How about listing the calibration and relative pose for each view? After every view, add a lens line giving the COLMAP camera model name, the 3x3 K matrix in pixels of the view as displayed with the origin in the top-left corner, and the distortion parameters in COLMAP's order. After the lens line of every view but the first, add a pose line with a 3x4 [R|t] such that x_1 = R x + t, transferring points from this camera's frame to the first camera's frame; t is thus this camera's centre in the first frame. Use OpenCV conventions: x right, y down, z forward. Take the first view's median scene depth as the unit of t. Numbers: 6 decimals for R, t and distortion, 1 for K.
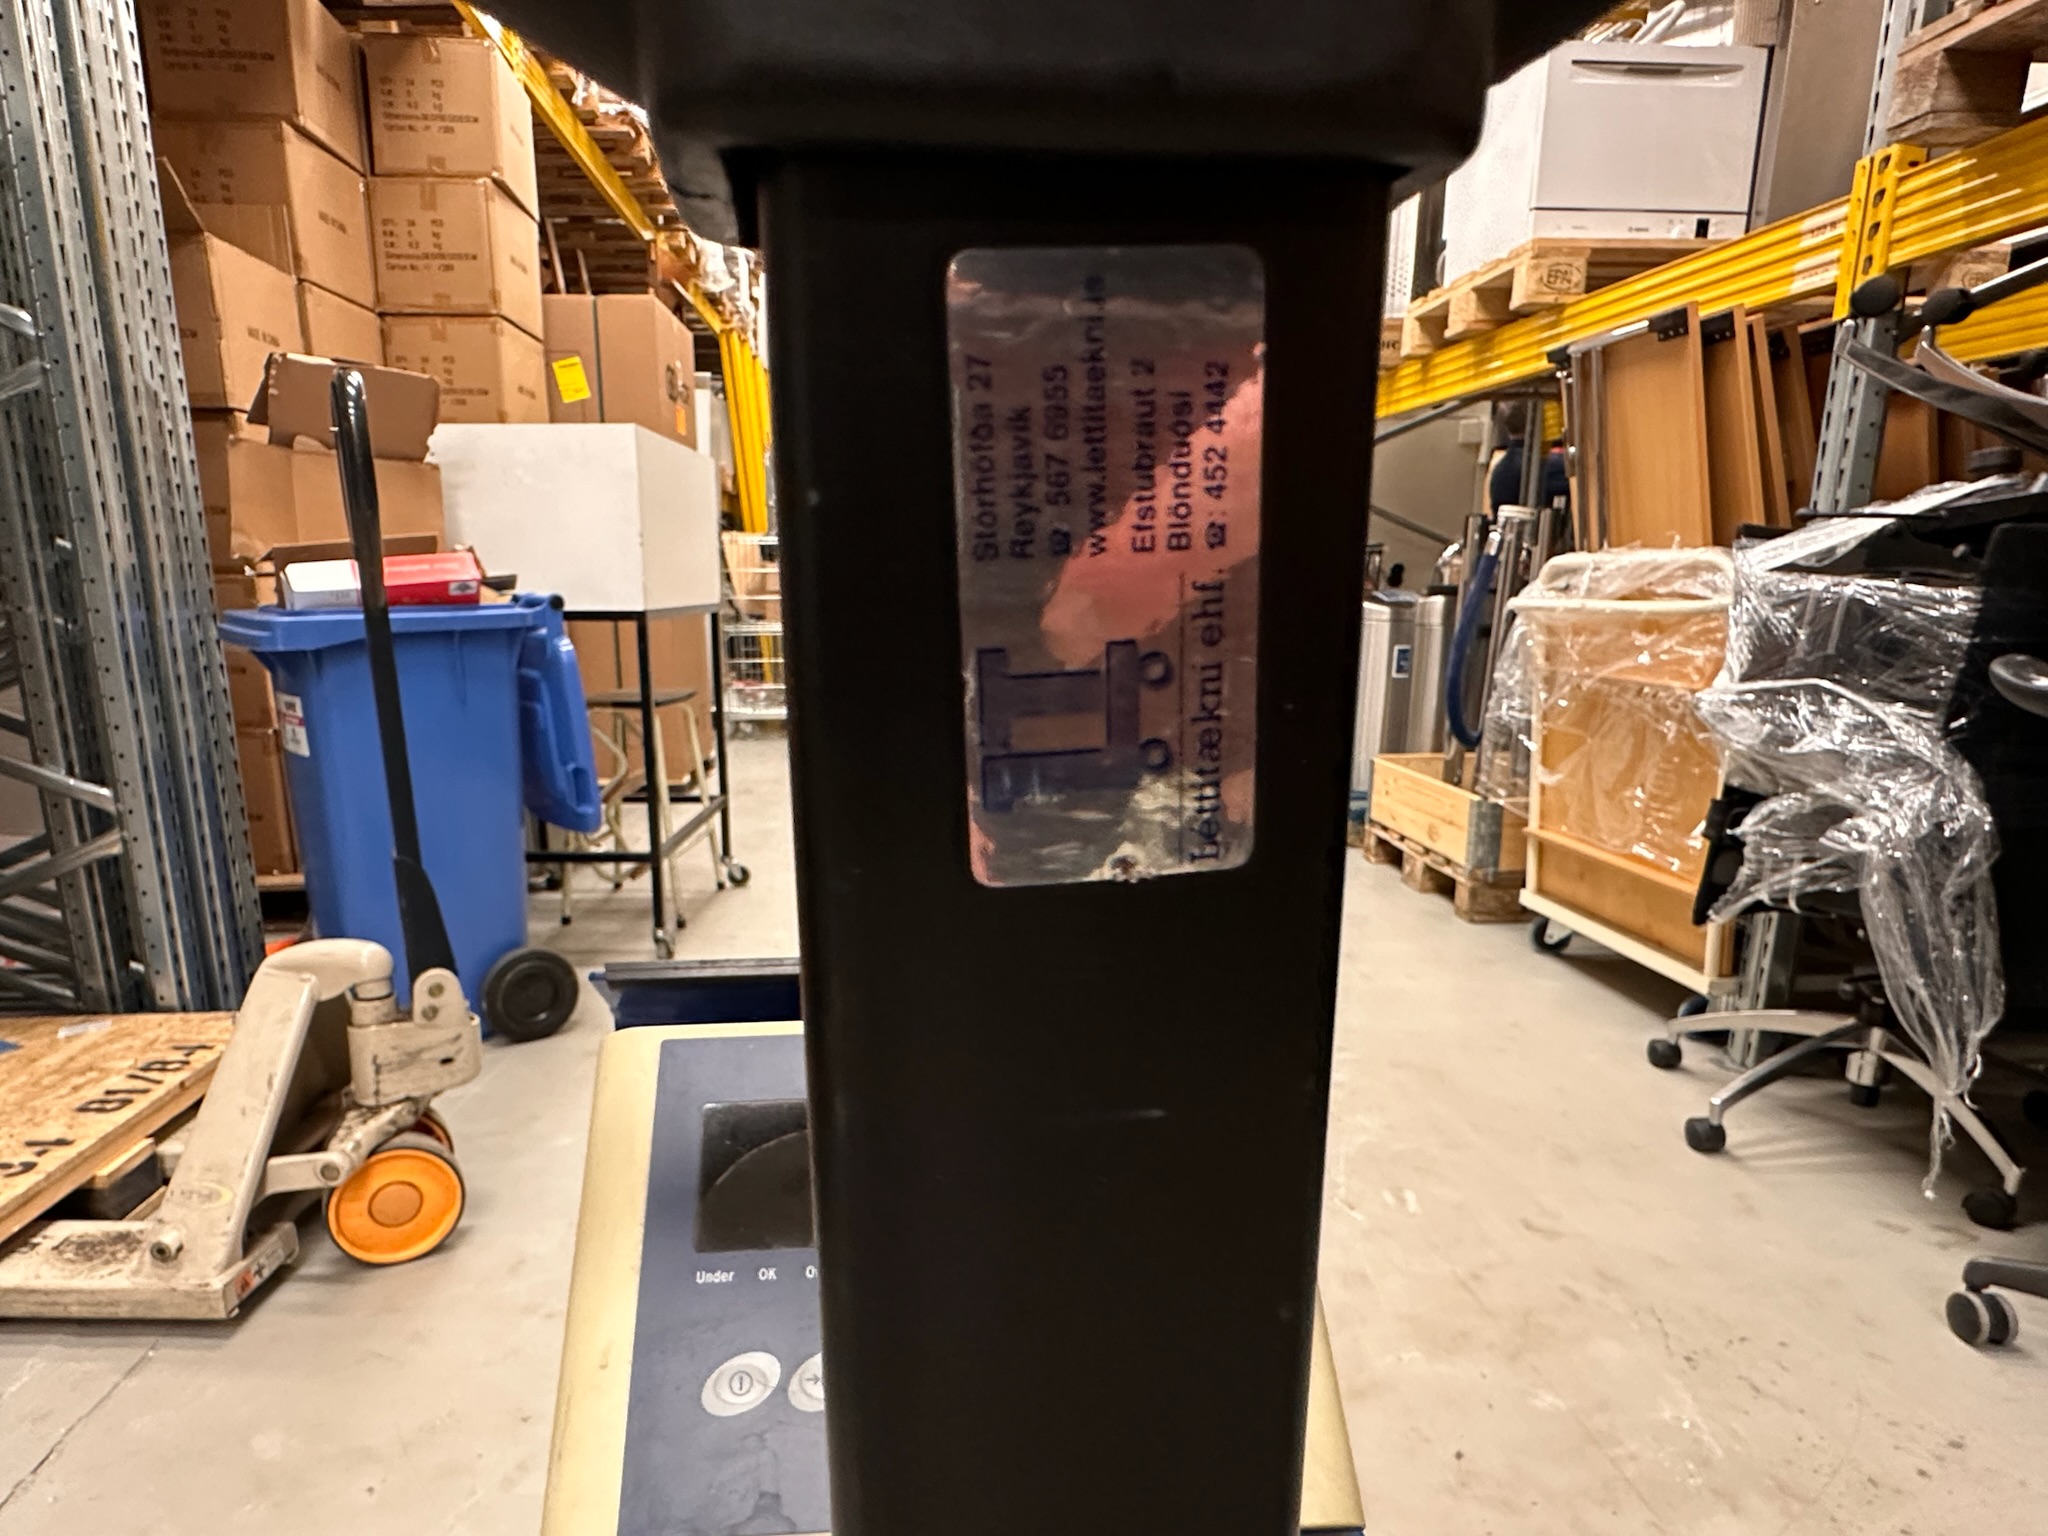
lens RADIAL K [[1205.9, 0, 971.3], [0, 1205.9, 857.1], [0, 0, 1]] dist [-0.008778, 0.003624]
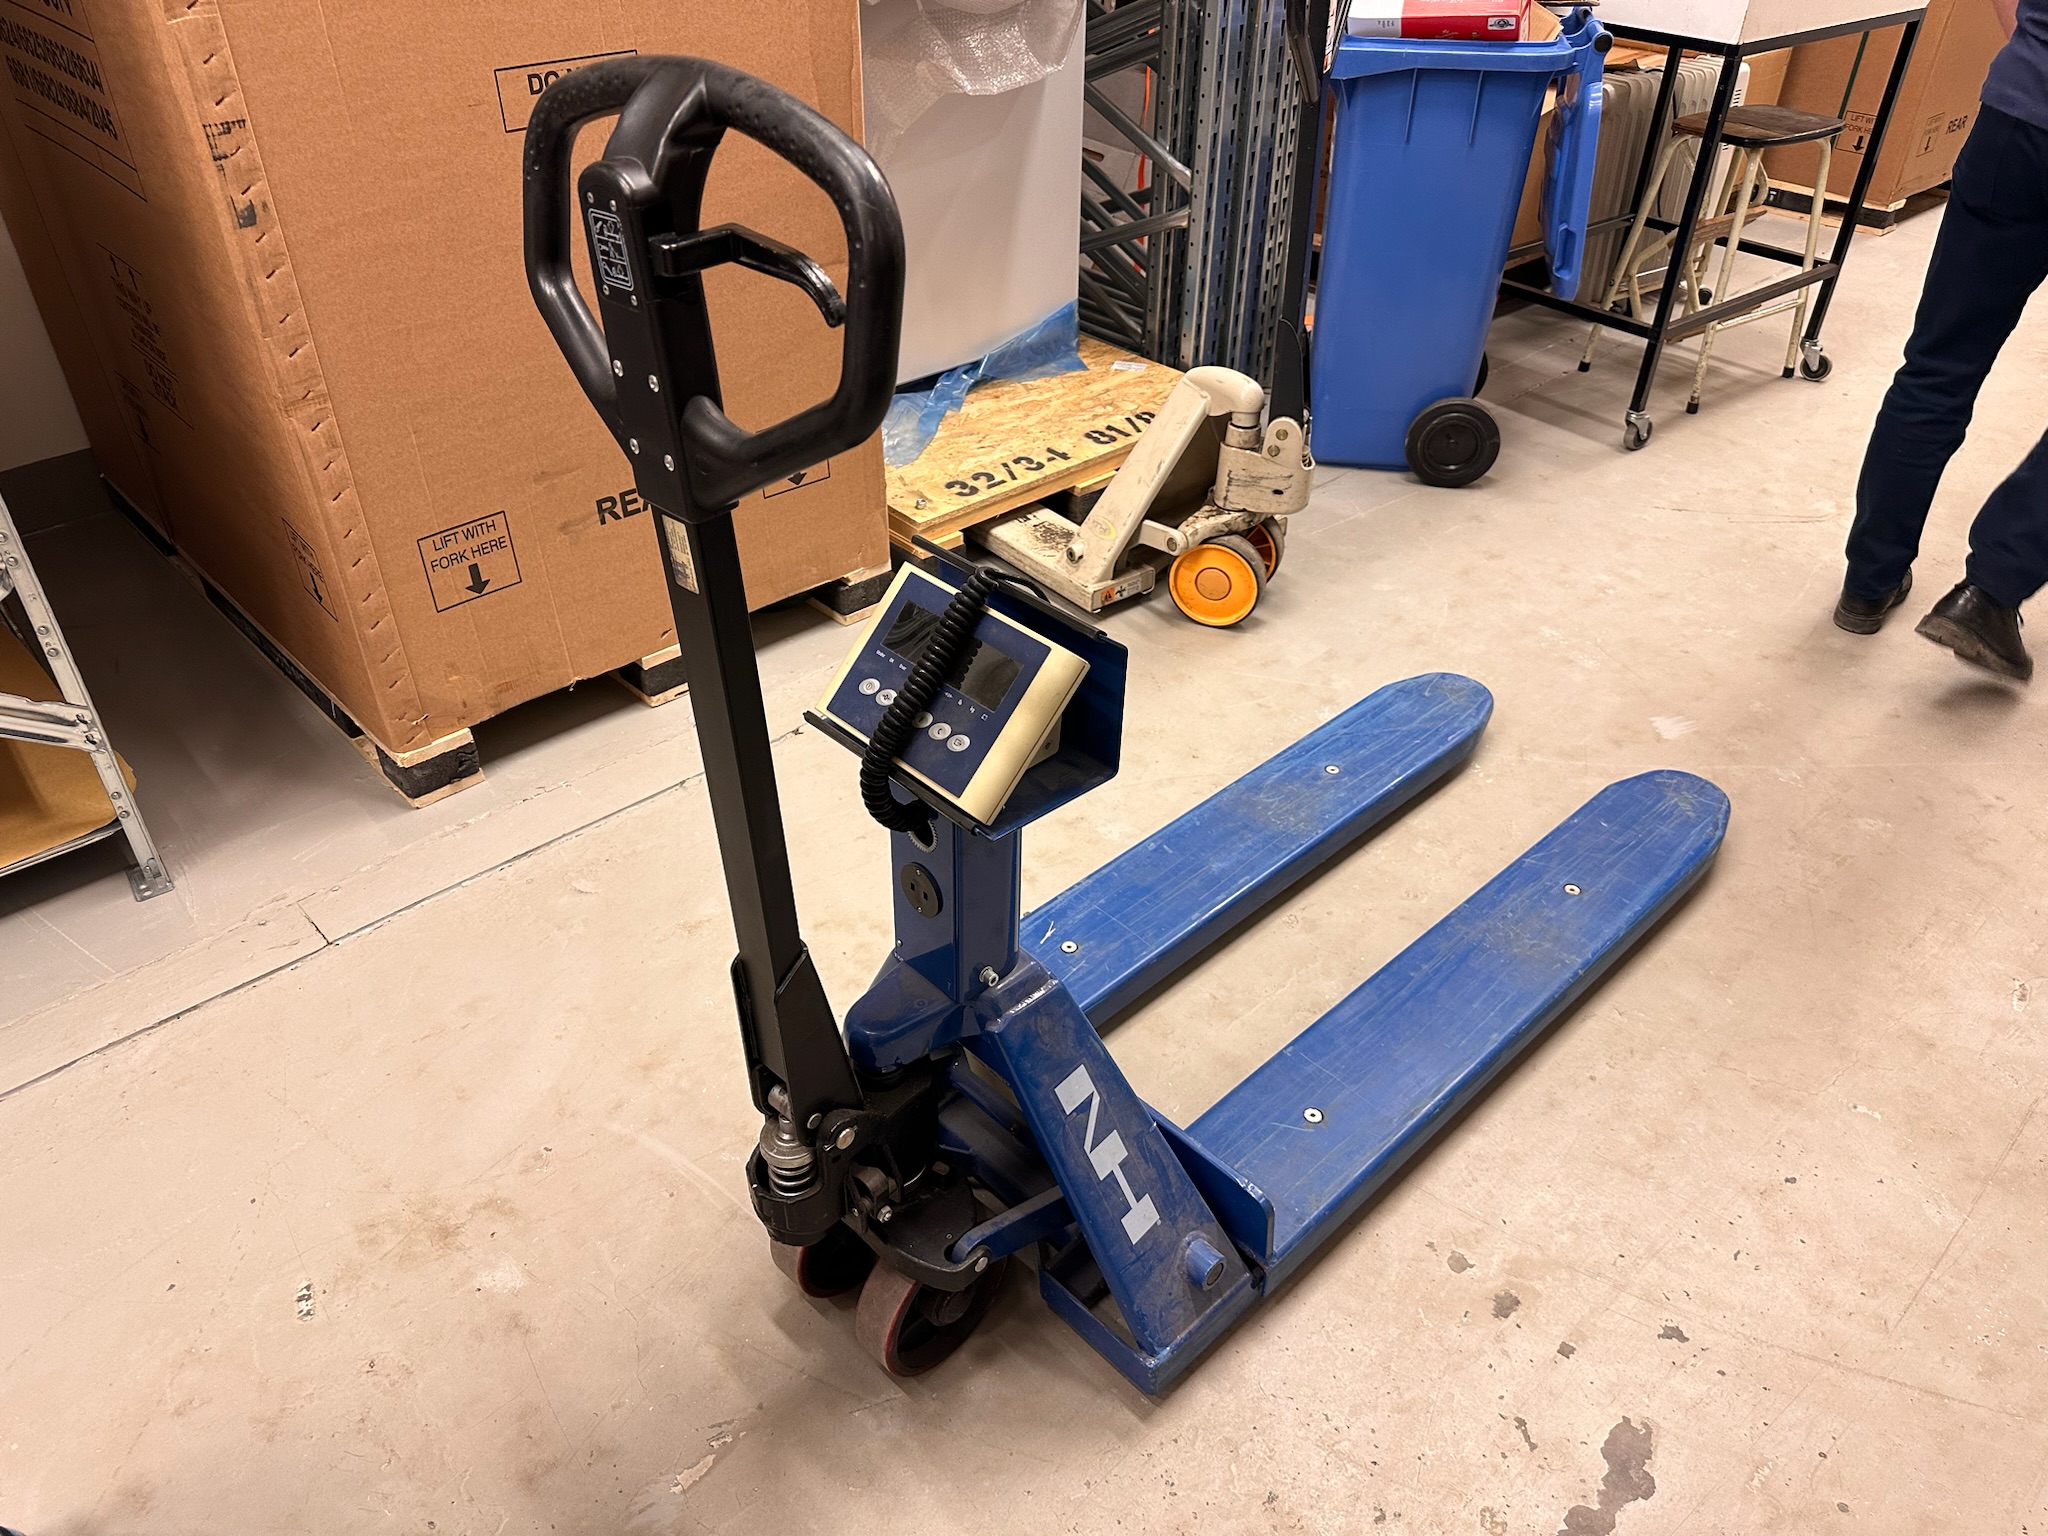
lens RADIAL K [[1447.0, 0, 1020.5], [0, 1447.0, 766.9], [0, 0, 1]] dist [0.072269, -0.112003]
pose [[0.630929, 0.458312, -0.626002, 0.473996], [-0.183432, 0.872113, 0.453621, -0.218523], [0.753845, -0.171374, 0.634310, -0.211029]]
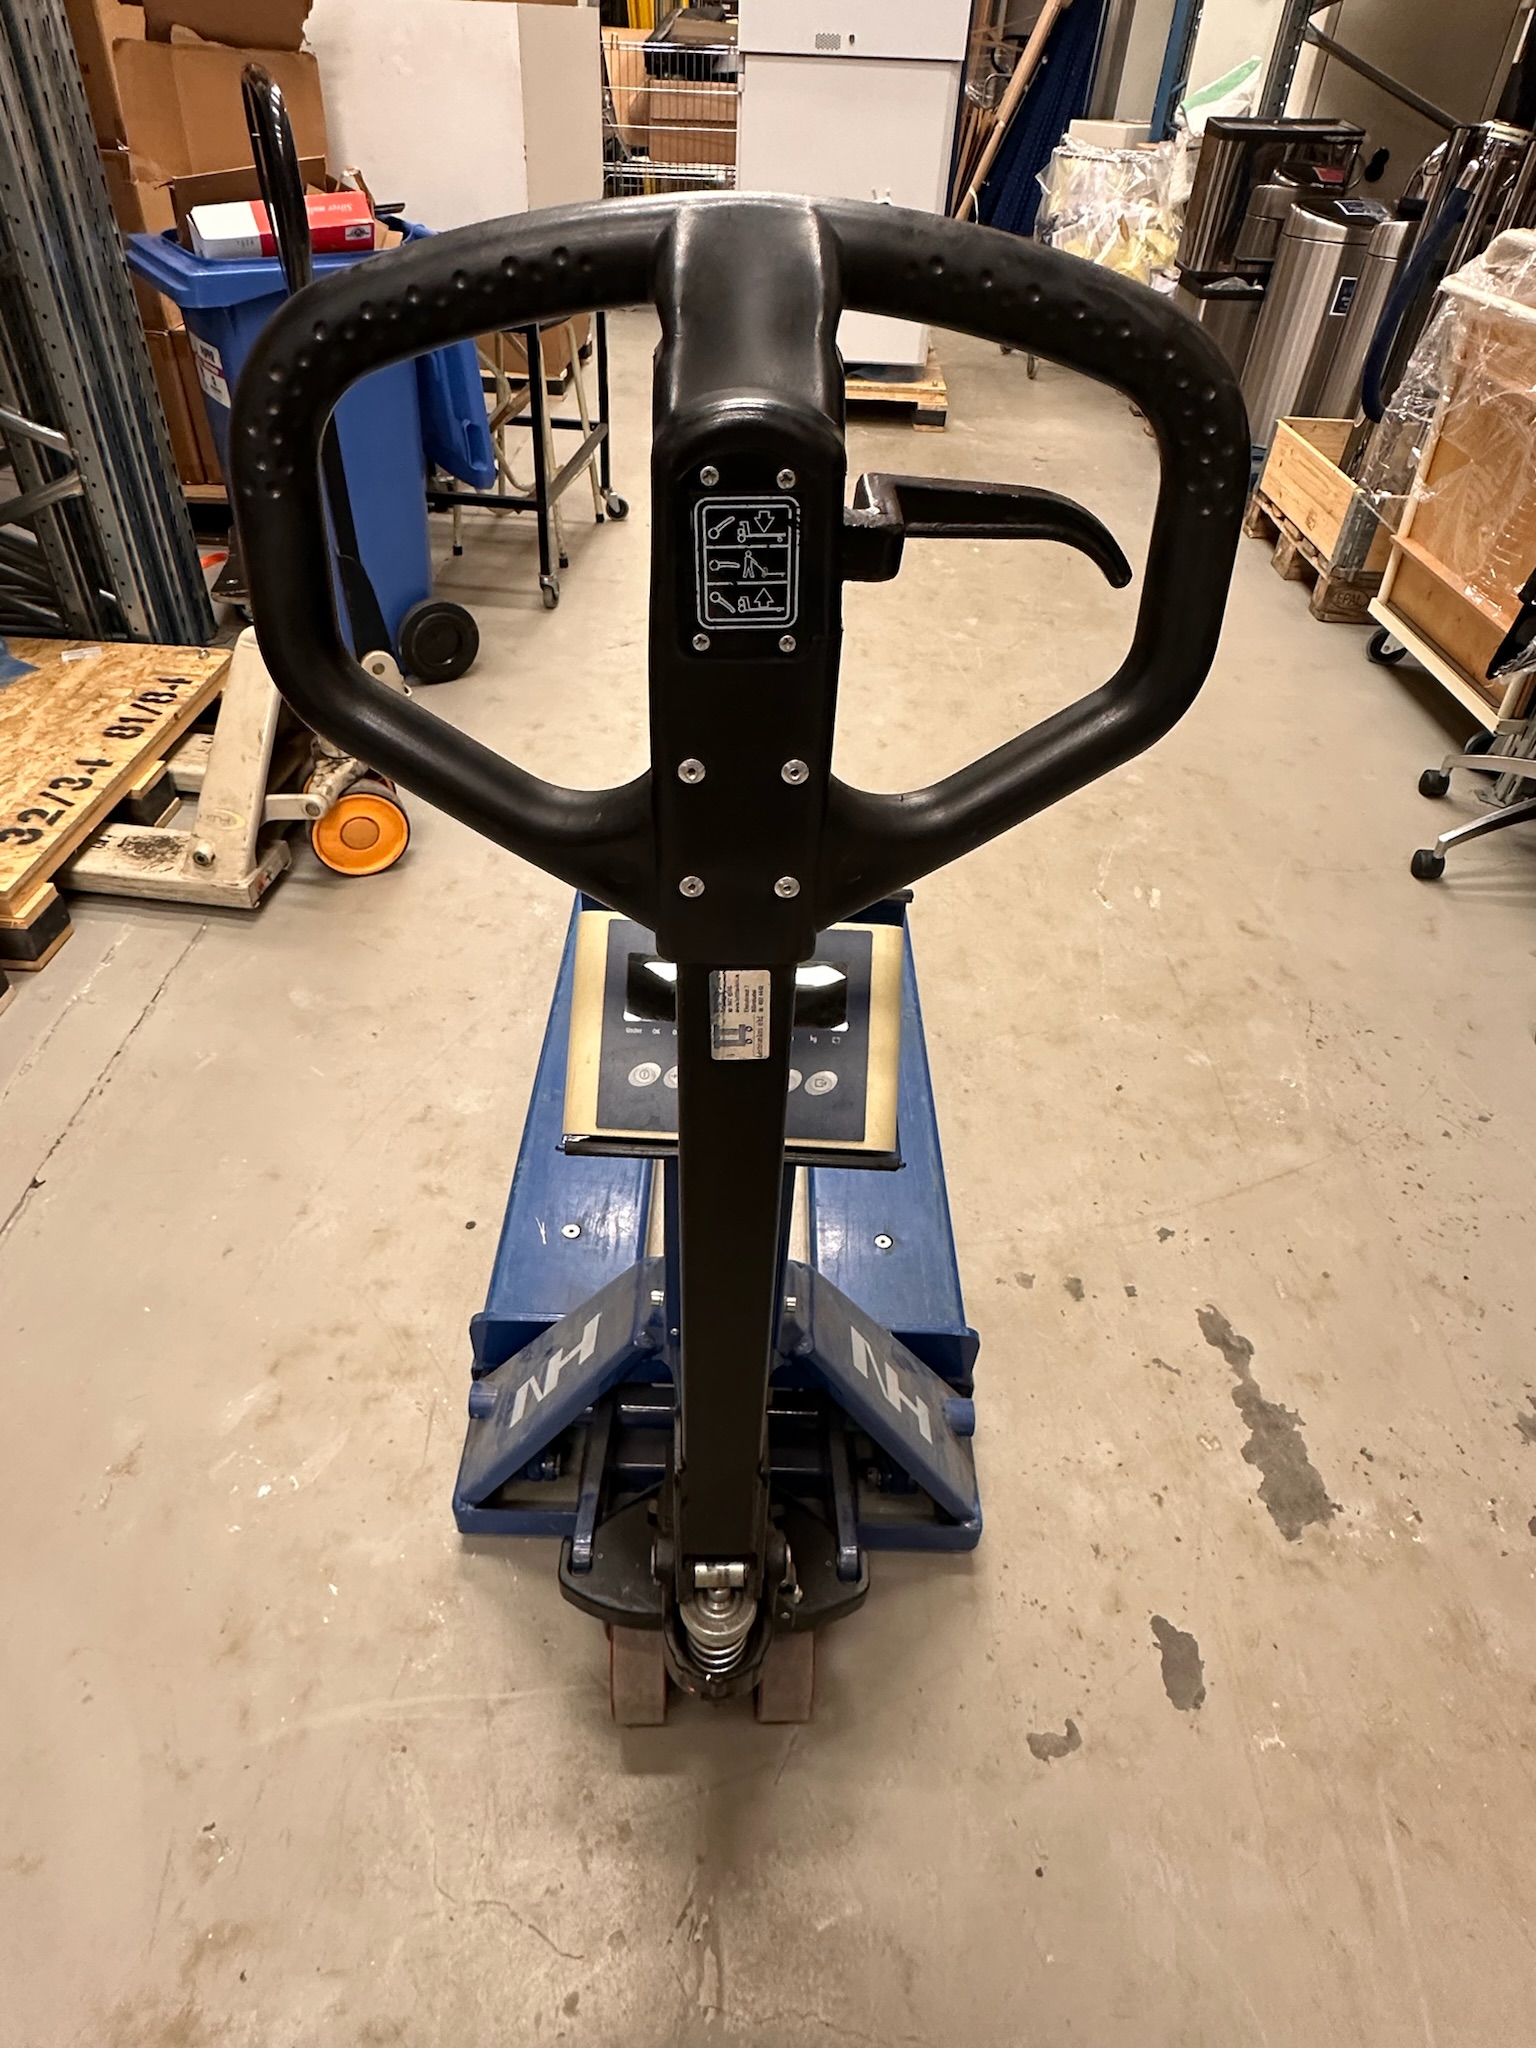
lens RADIAL K [[1205.9, 0, 738.1], [0, 1205.9, 1000.3], [0, 0, 1]] dist [-0.008778, 0.003624]
pose [[0.993501, 0.098196, -0.057558, 0.023103], [-0.062958, 0.895379, 0.440831, -0.148677], [0.094824, -0.434342, 0.895743, -0.208562]]
